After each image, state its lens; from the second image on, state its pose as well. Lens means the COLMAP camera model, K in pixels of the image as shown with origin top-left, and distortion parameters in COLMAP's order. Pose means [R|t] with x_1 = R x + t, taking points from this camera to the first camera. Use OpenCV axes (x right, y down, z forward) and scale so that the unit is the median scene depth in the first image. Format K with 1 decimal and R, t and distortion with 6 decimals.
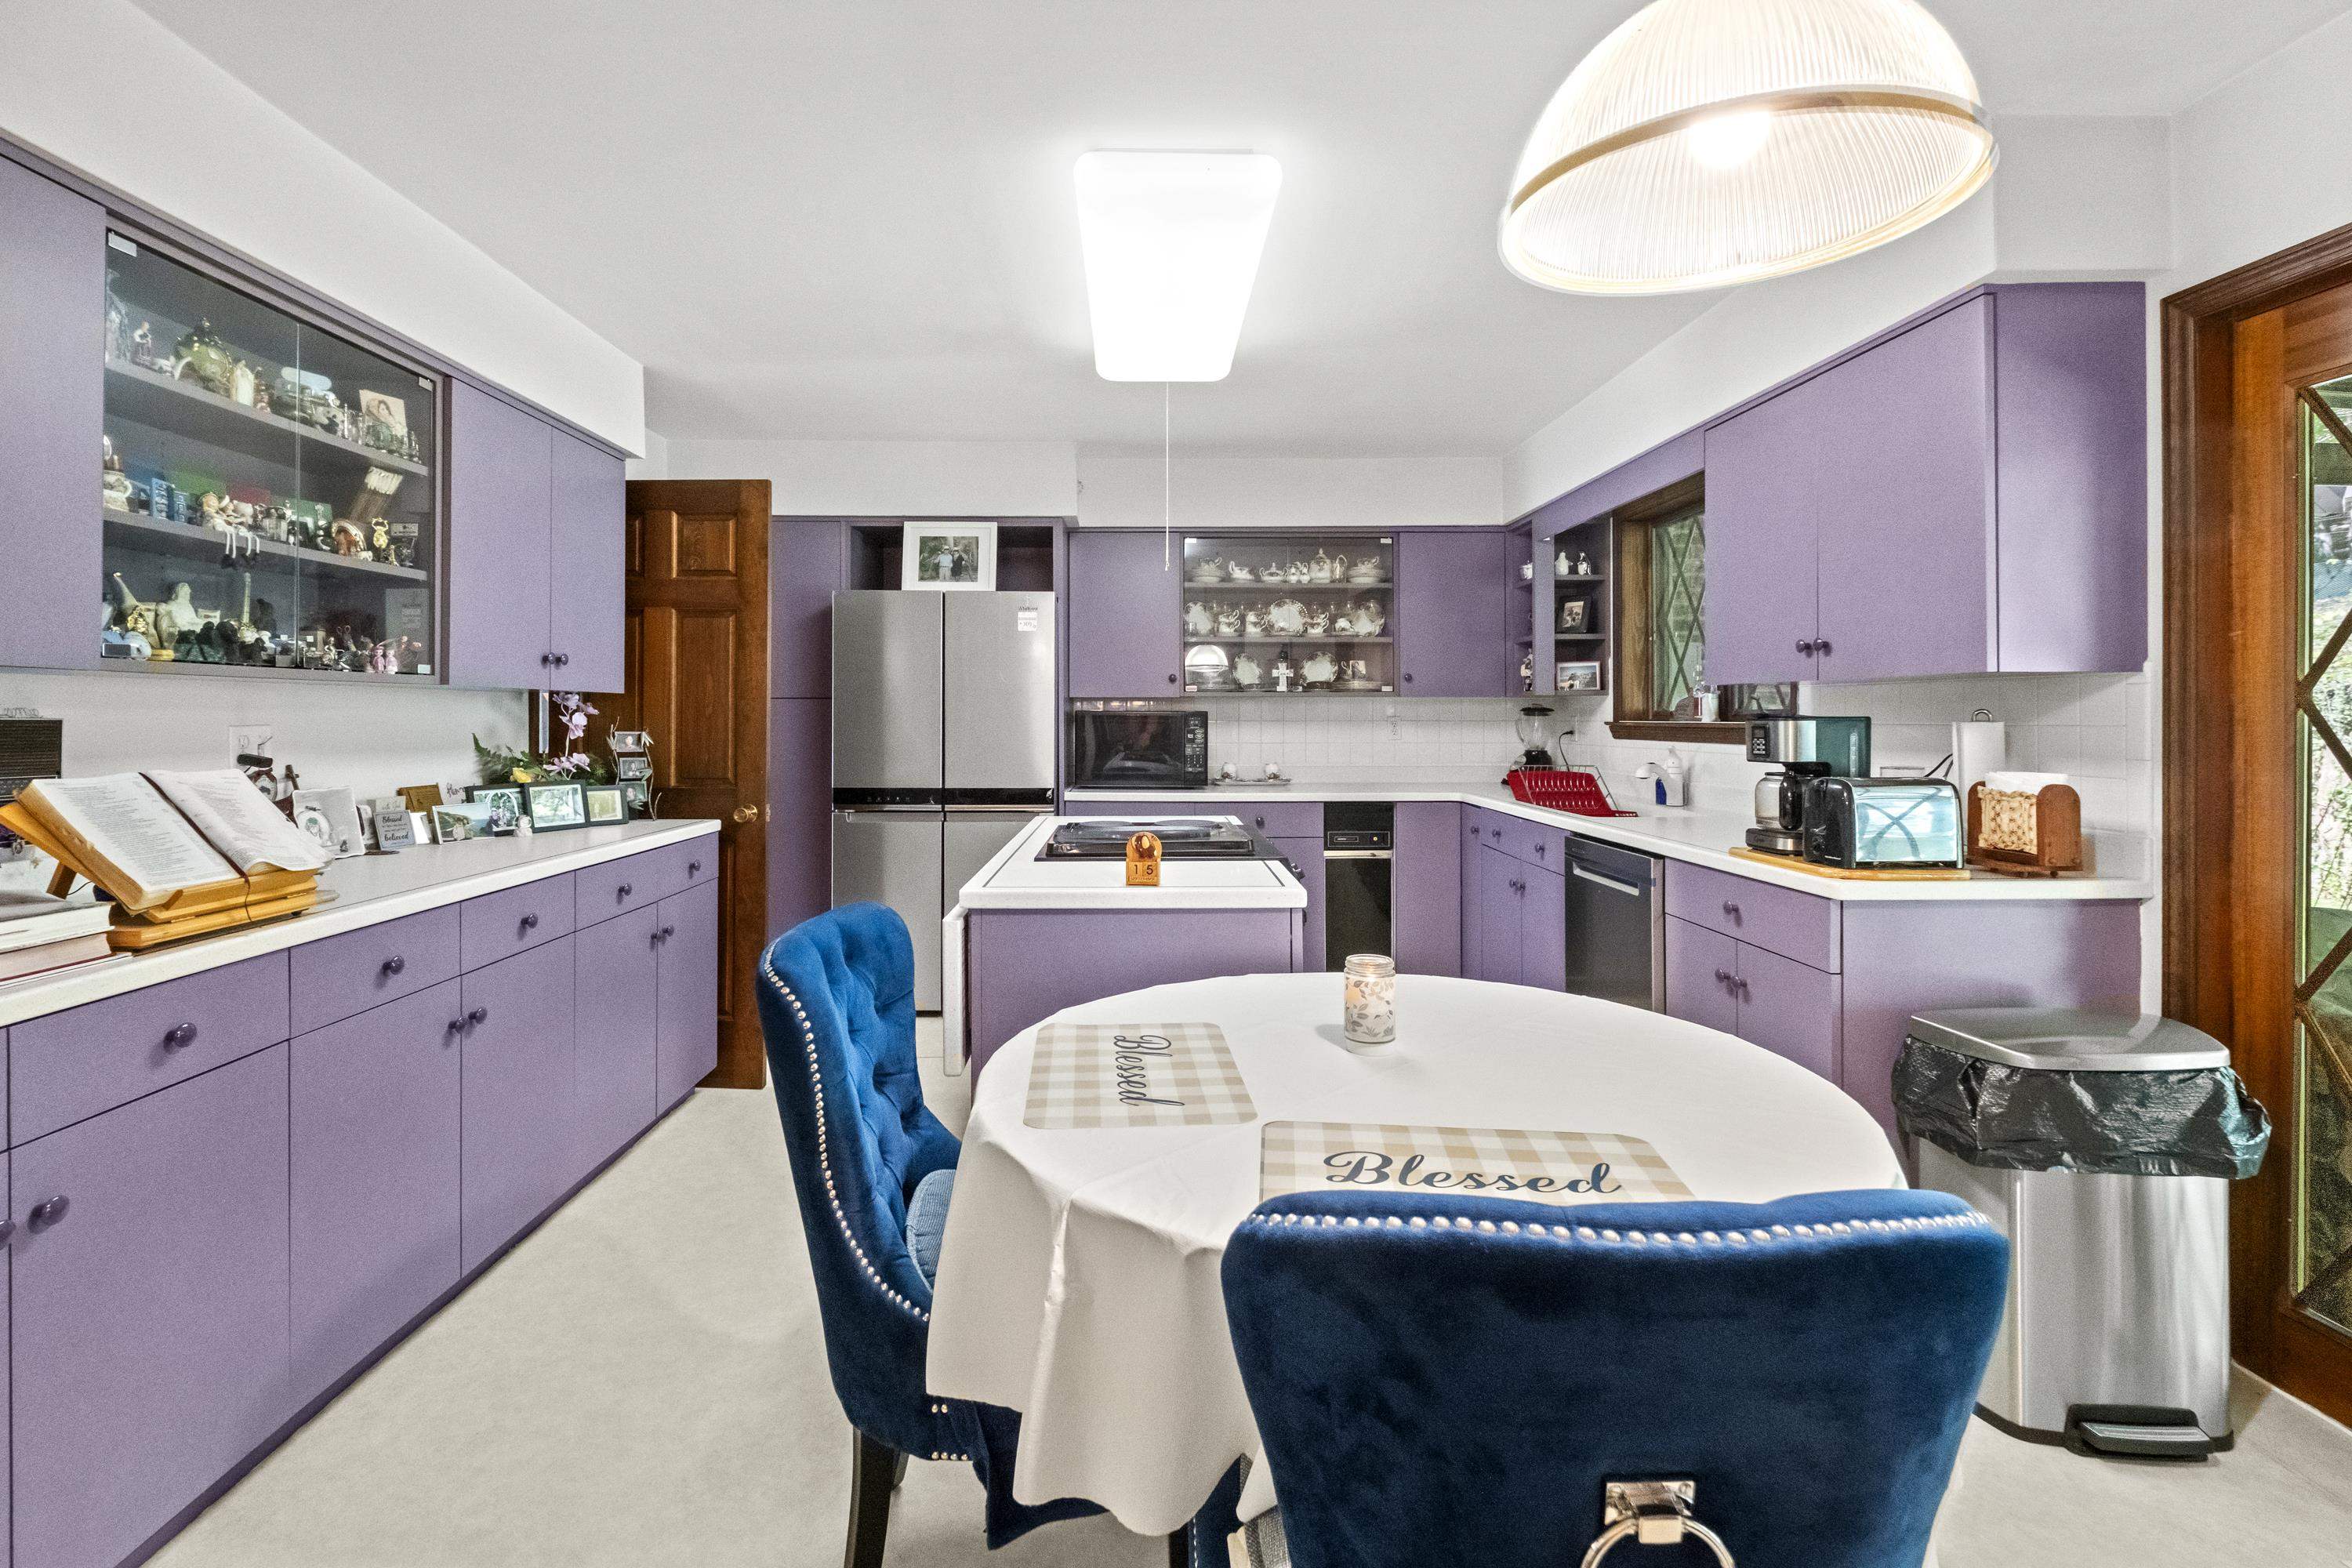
lens RADIAL K [[1060.1, 0, 1074.6], [0, 1060.1, 722.4], [0, 0, 1]] dist [0.002887, -0.000931]
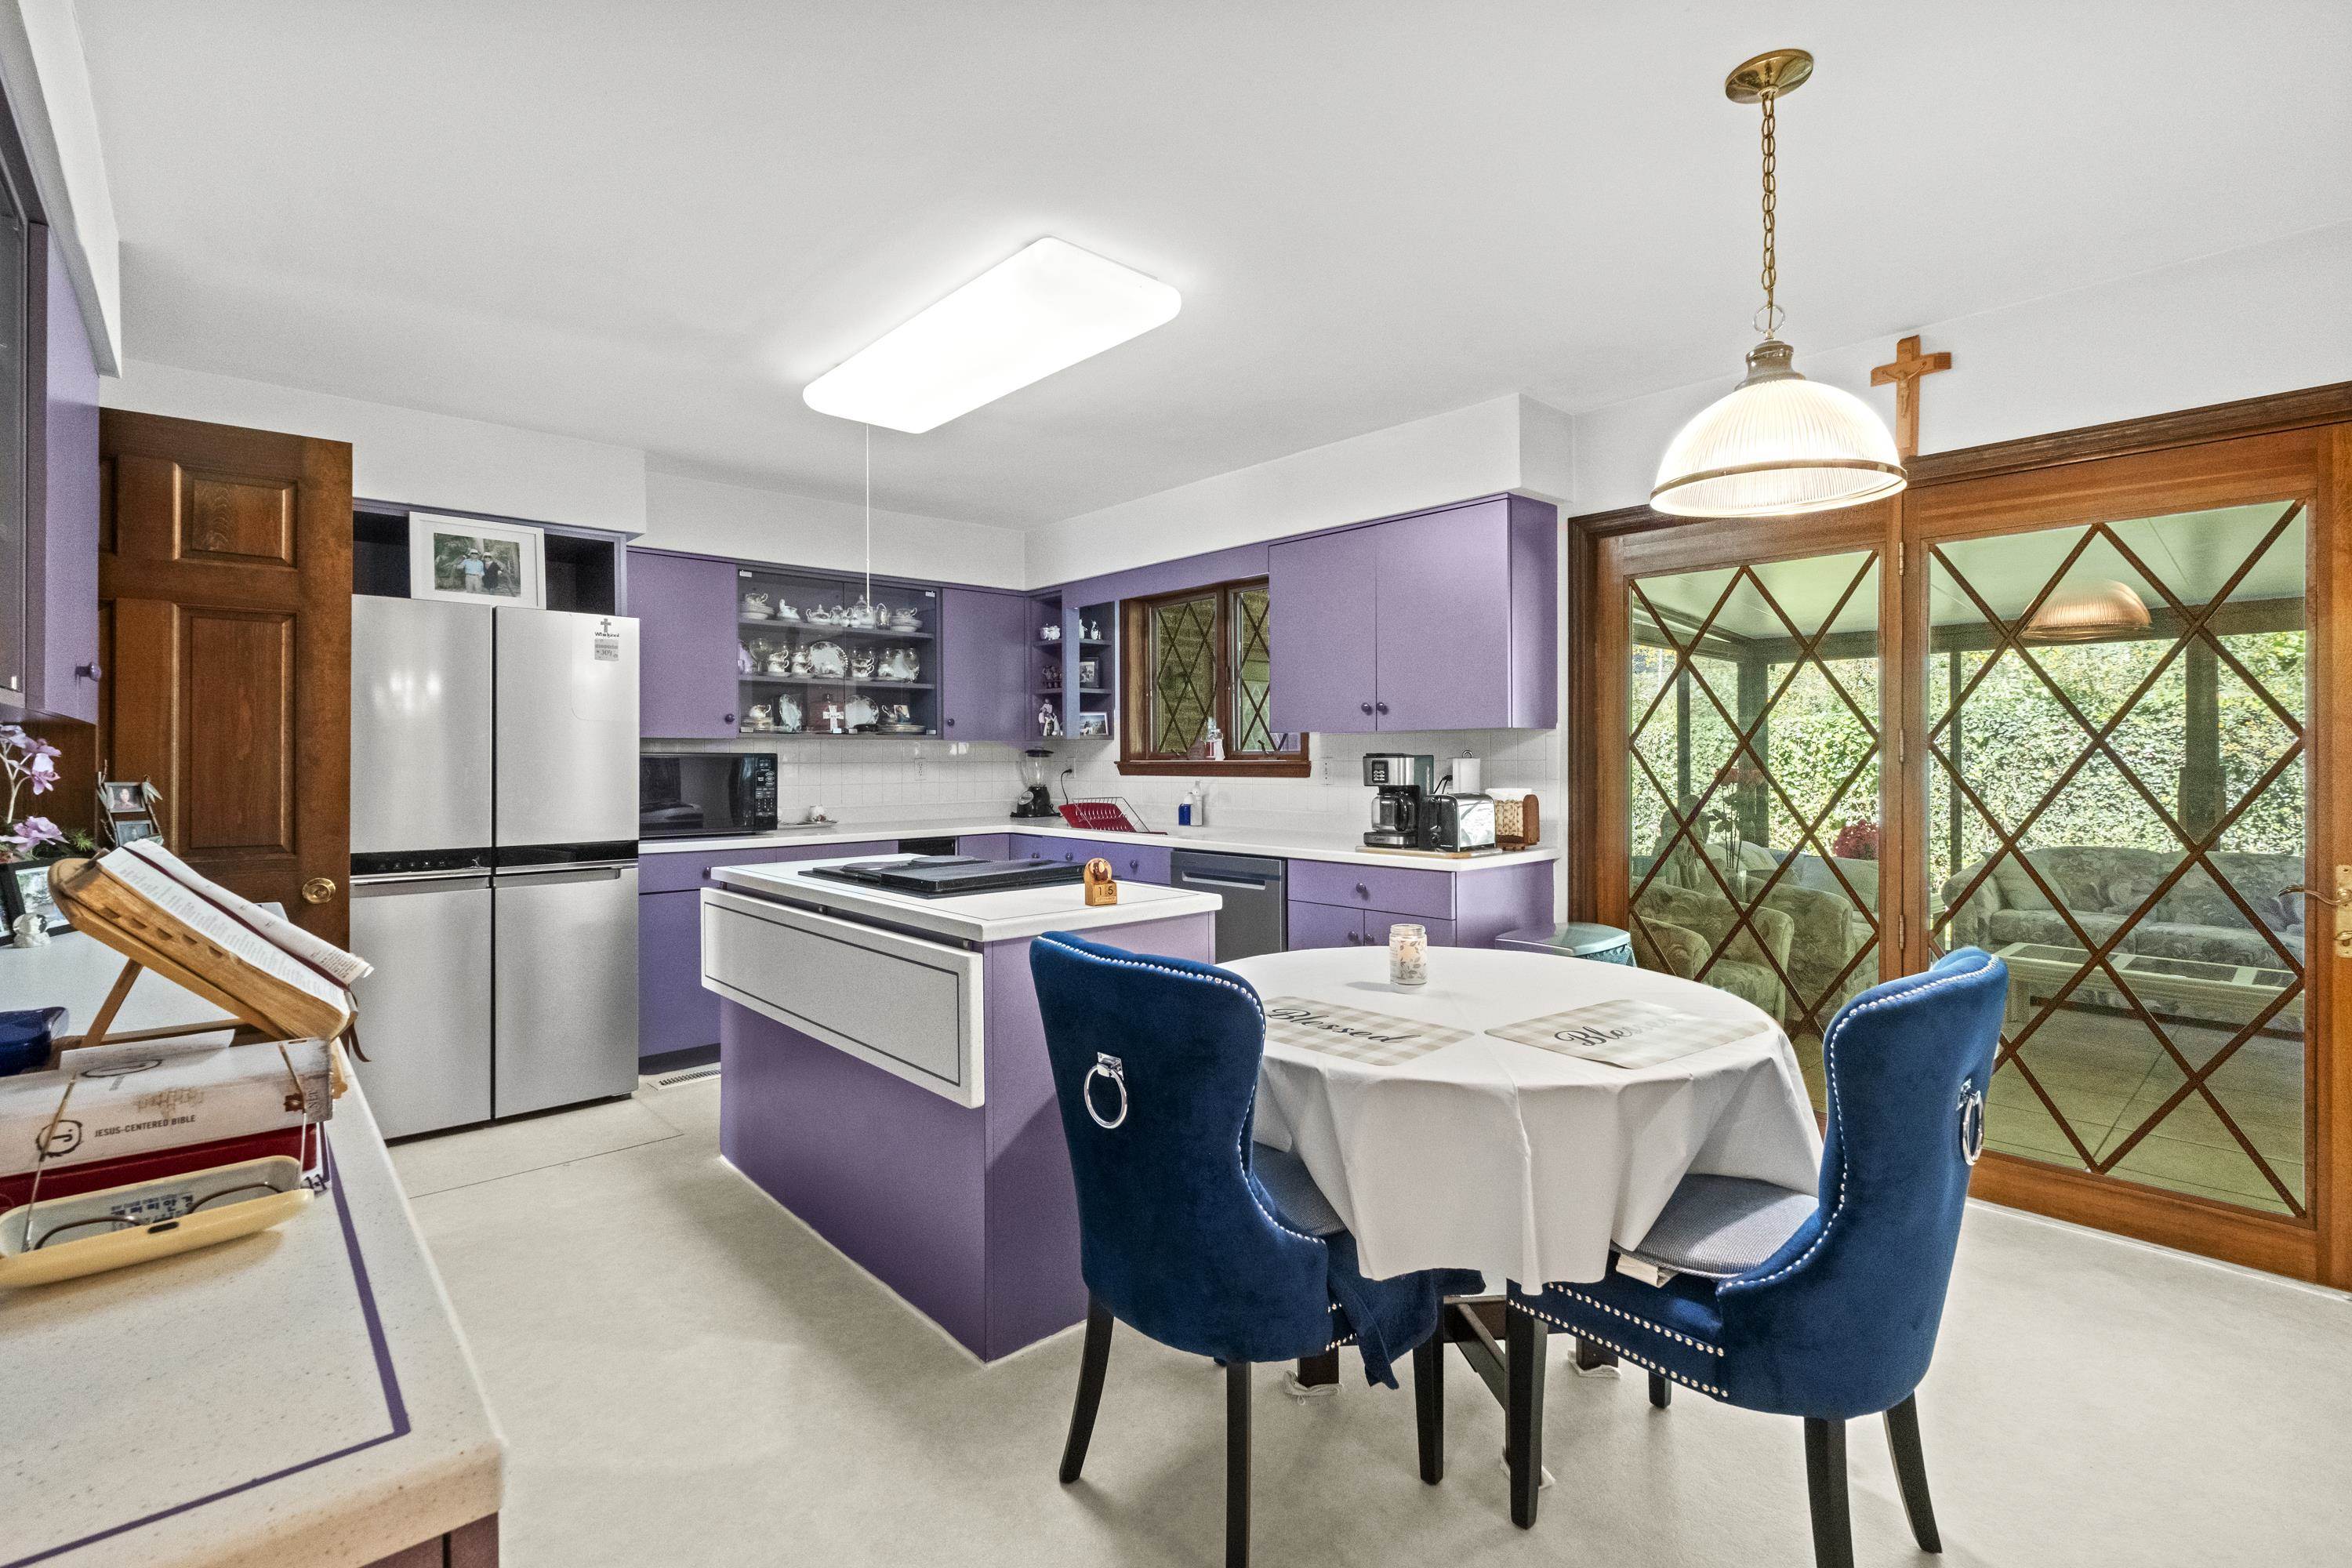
lens RADIAL K [[1060.1, 0, 1153.9], [0, 1060.1, 768.9], [0, 0, 1]] dist [0.002887, -0.000931]
pose [[0.758136, -0.009871, 0.652022, -0.269052], [0.008048, 0.999951, 0.005780, 0.001261], [-0.652047, 0.000866, 0.758178, 0.045983]]
